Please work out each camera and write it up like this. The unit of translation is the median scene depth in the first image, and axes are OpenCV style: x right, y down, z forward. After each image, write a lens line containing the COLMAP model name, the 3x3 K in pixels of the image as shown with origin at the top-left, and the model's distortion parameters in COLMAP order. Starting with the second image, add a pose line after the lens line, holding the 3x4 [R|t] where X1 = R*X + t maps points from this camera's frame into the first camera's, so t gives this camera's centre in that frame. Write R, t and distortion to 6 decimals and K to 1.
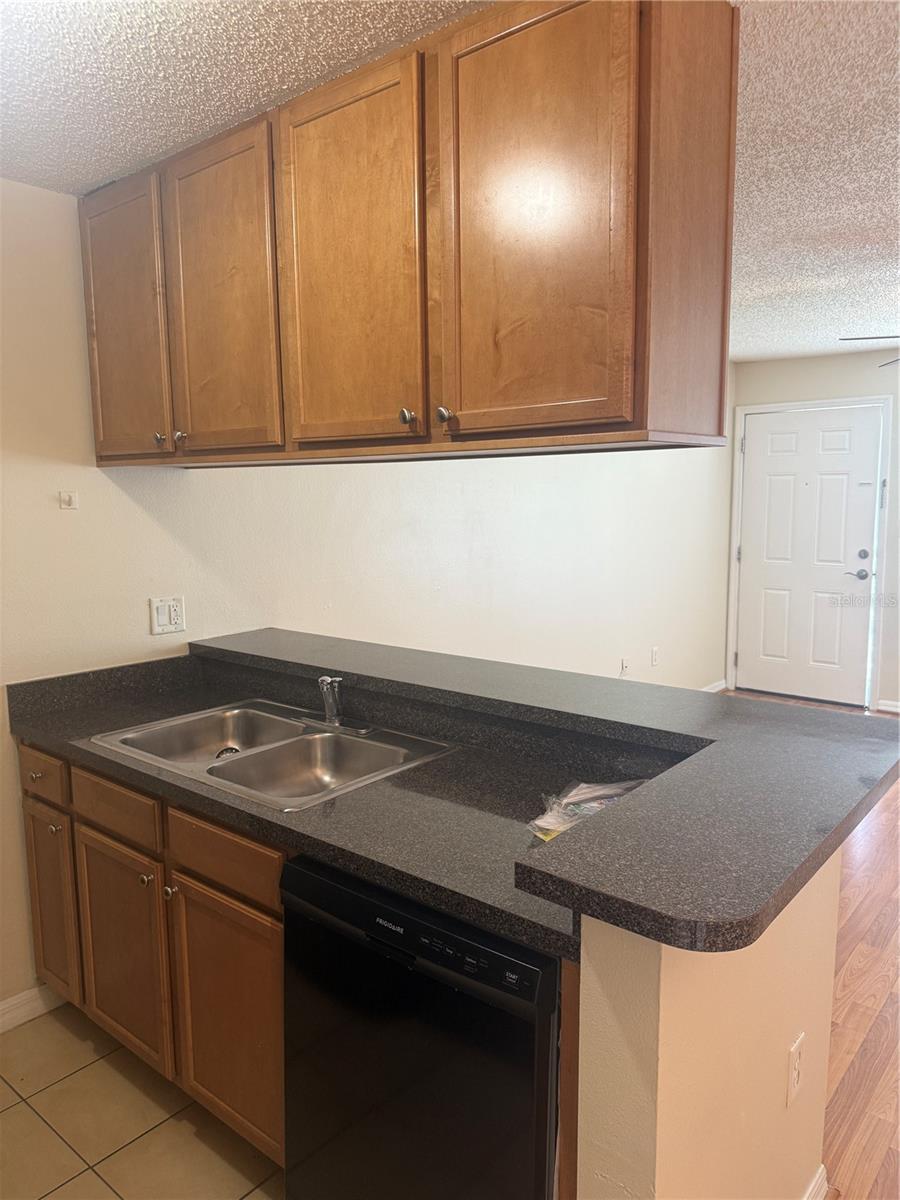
lens RADIAL K [[849.1, 0, 427.4], [0, 849.1, 600.6], [0, 0, 1]] dist [0.039904, -0.046096]
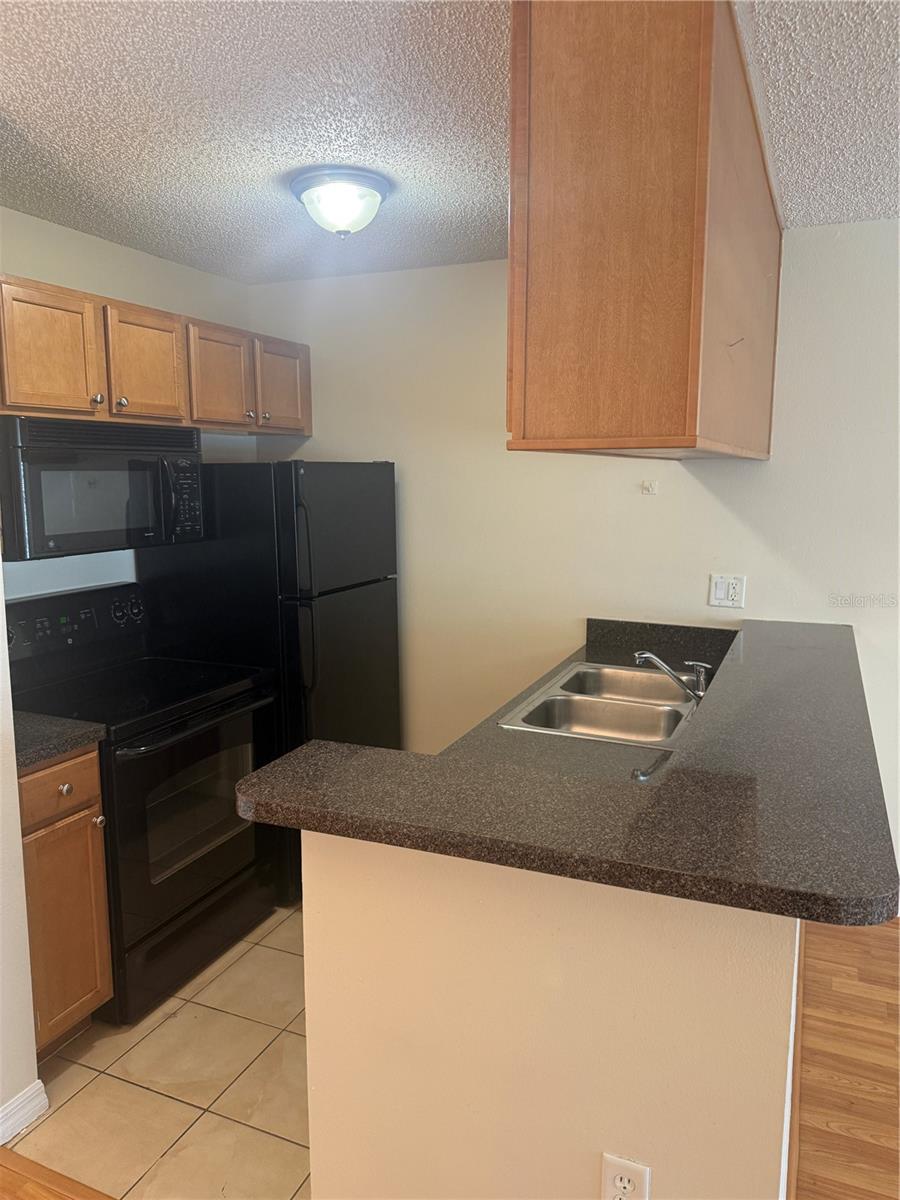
lens RADIAL K [[849.1, 0, 454.1], [0, 849.1, 600.3], [0, 0, 1]] dist [0.039904, -0.046096]
pose [[0.307477, 0.158827, -0.938207, 0.955349], [-0.138486, 0.982943, 0.121015, -0.085564], [0.941424, 0.092720, 0.324228, 0.467631]]
